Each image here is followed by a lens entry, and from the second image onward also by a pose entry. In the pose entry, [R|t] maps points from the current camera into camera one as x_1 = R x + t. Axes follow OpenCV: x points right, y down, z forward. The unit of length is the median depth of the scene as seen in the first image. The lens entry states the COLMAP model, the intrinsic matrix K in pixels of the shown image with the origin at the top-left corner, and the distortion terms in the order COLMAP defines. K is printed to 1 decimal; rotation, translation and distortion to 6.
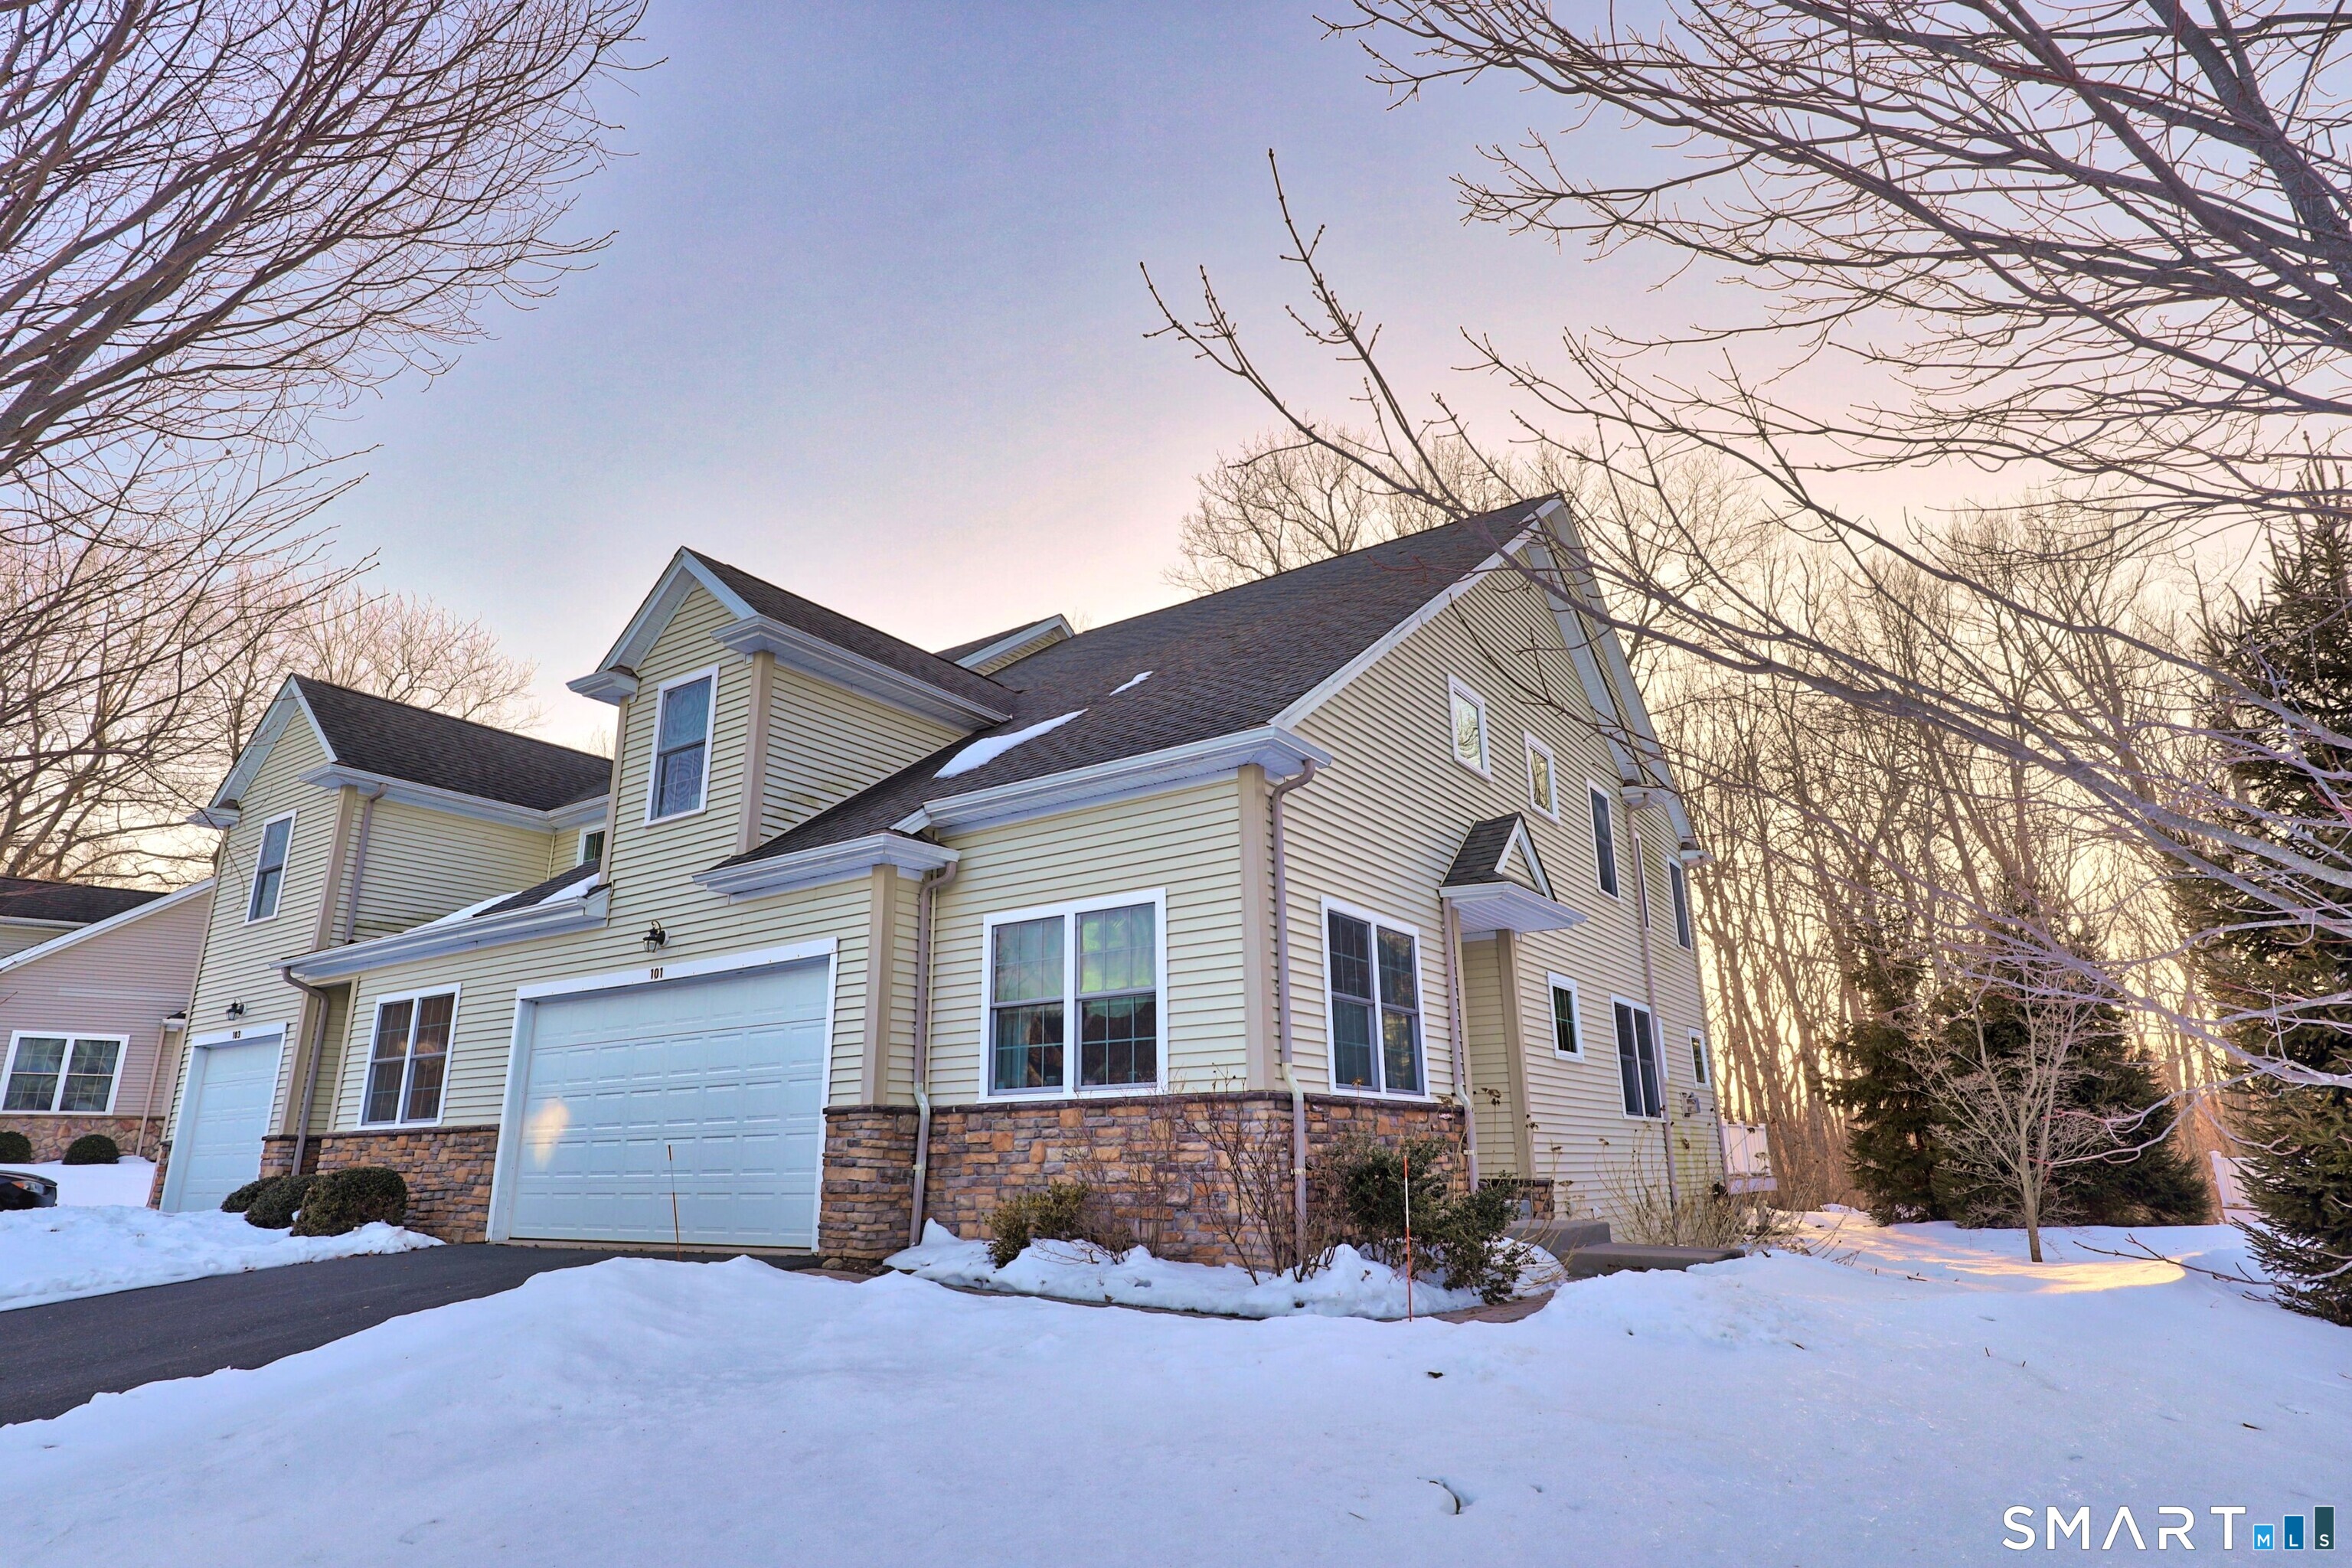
lens RADIAL K [[1306.7, 0, 1168.1], [0, 1306.7, 781.2], [0, 0, 1]] dist [0.000217, 0.002863]
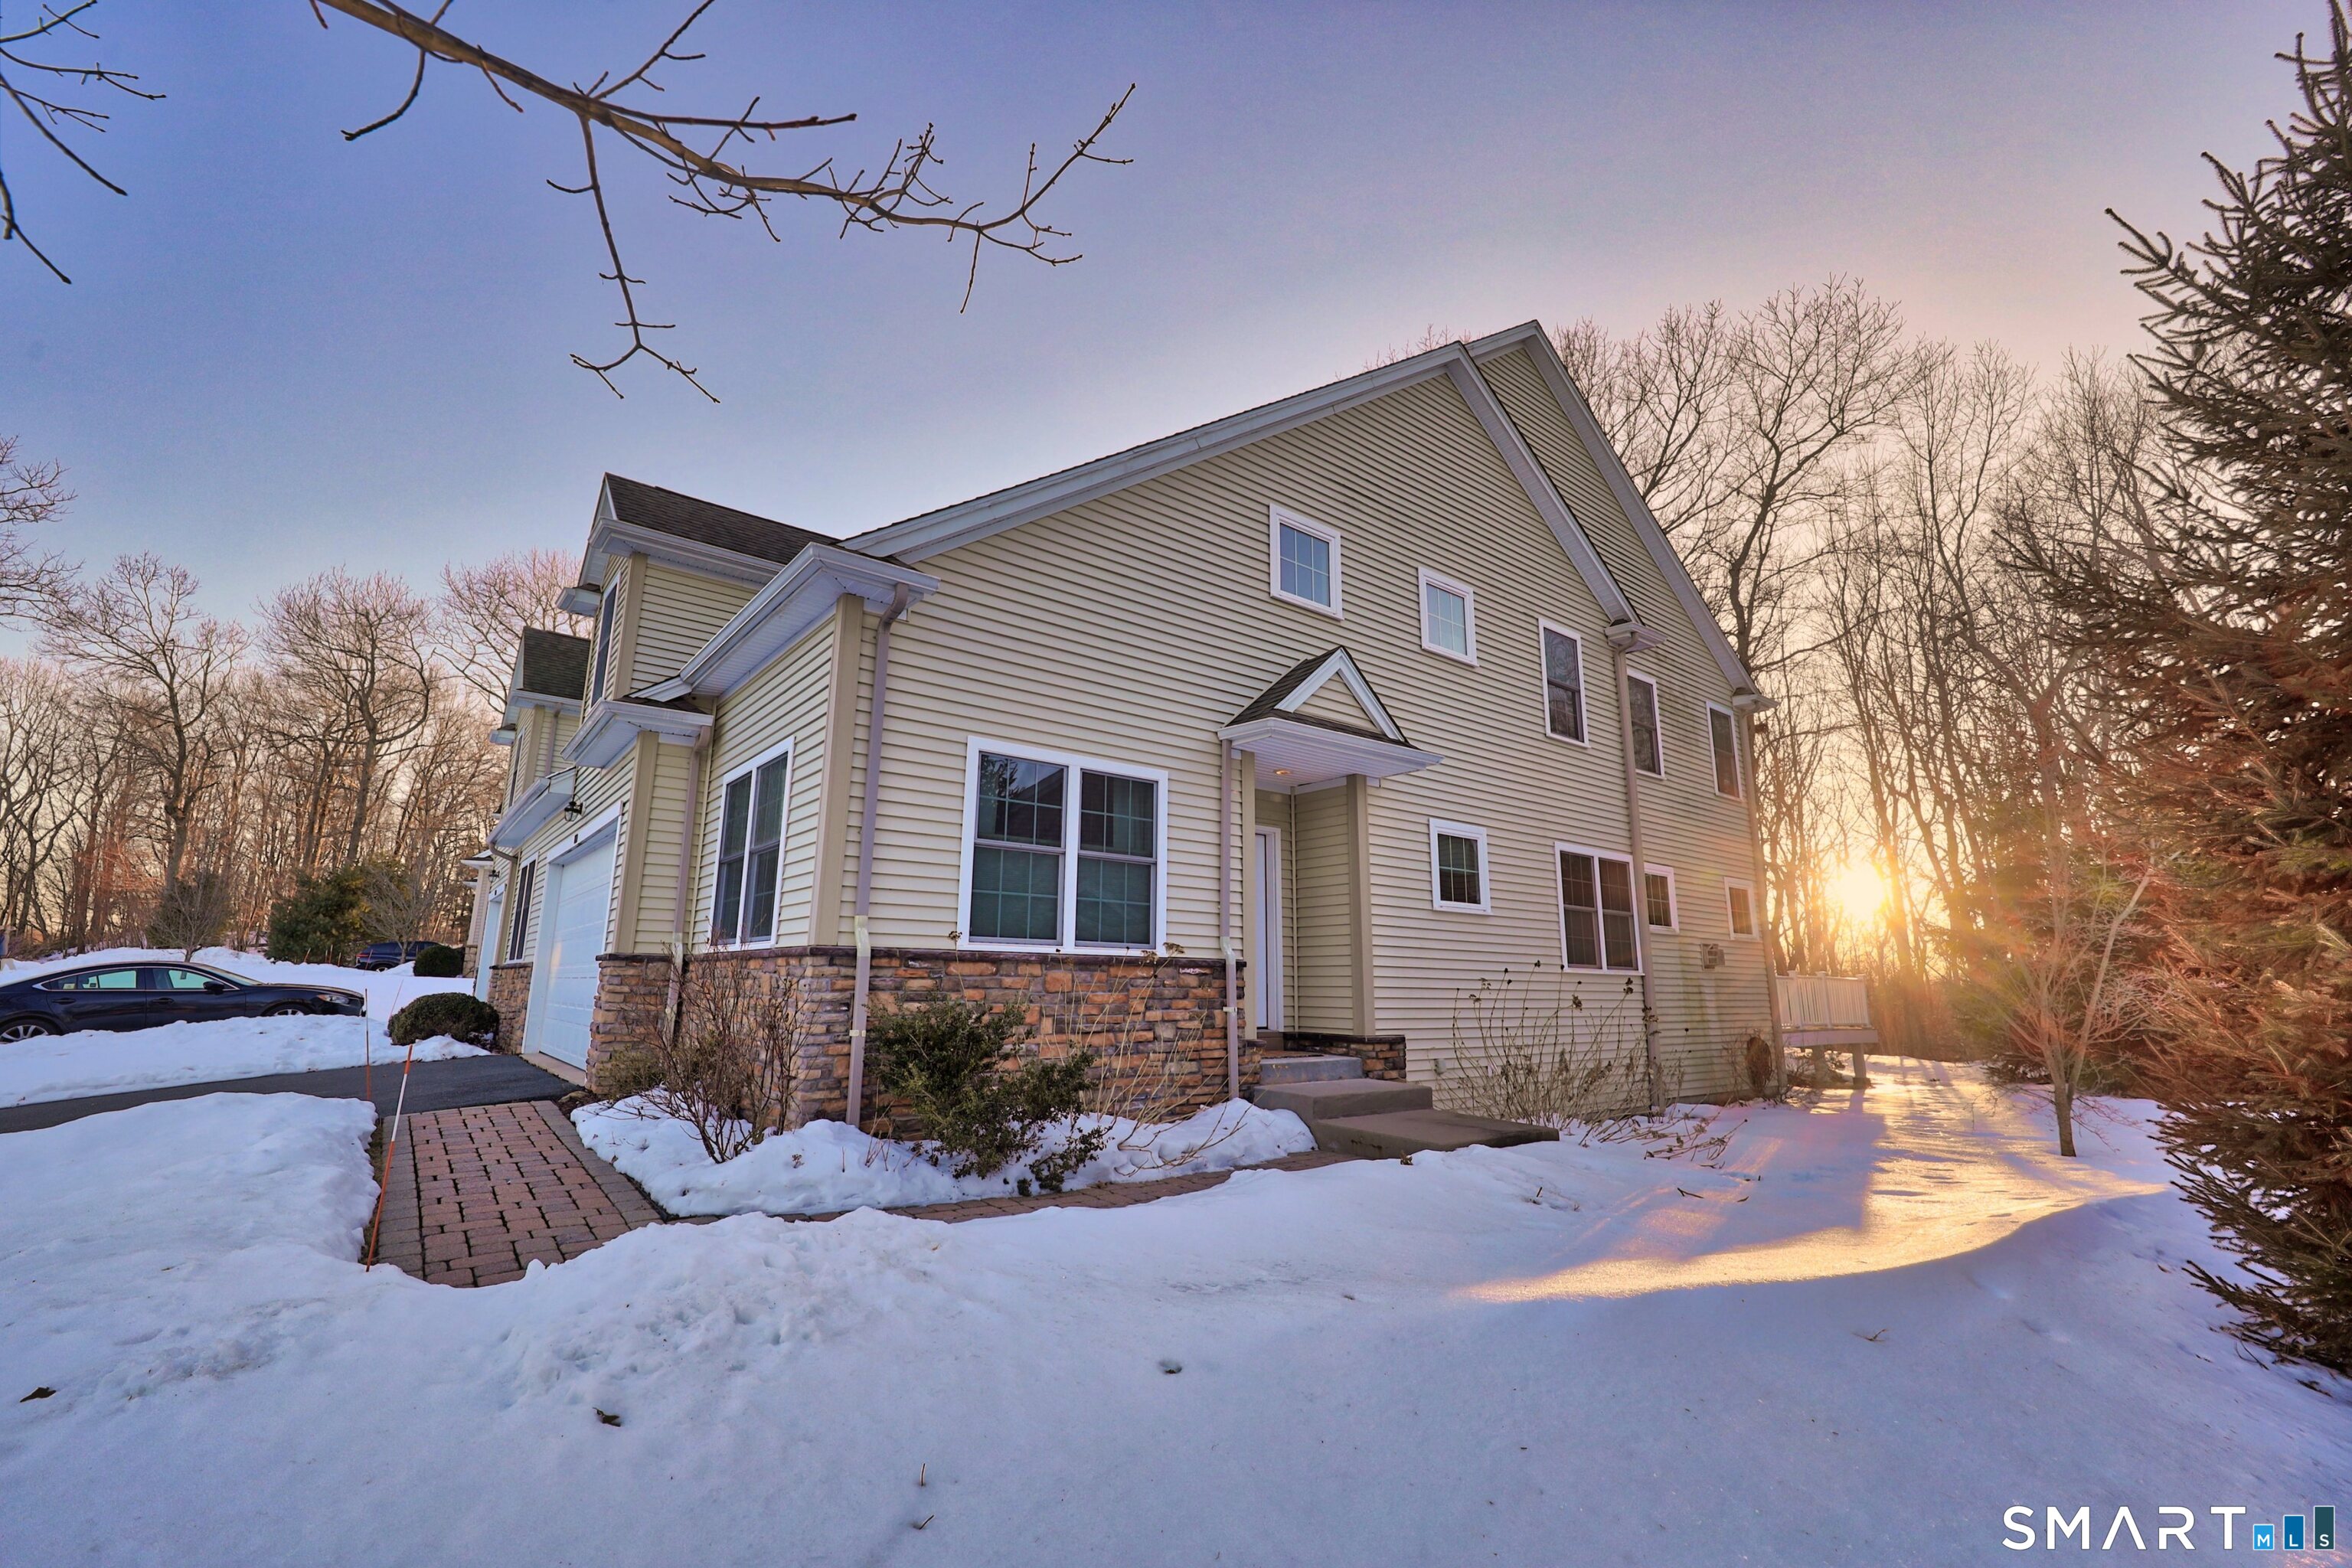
lens RADIAL K [[999.2, 0, 1174.1], [0, 999.2, 775.0], [0, 0, 1]] dist [0.003388, -0.000261]
pose [[0.953005, -0.040799, -0.300194, 0.459707], [0.063509, 0.995778, 0.066283, 0.076082], [0.296223, -0.082233, 0.951572, 0.361833]]
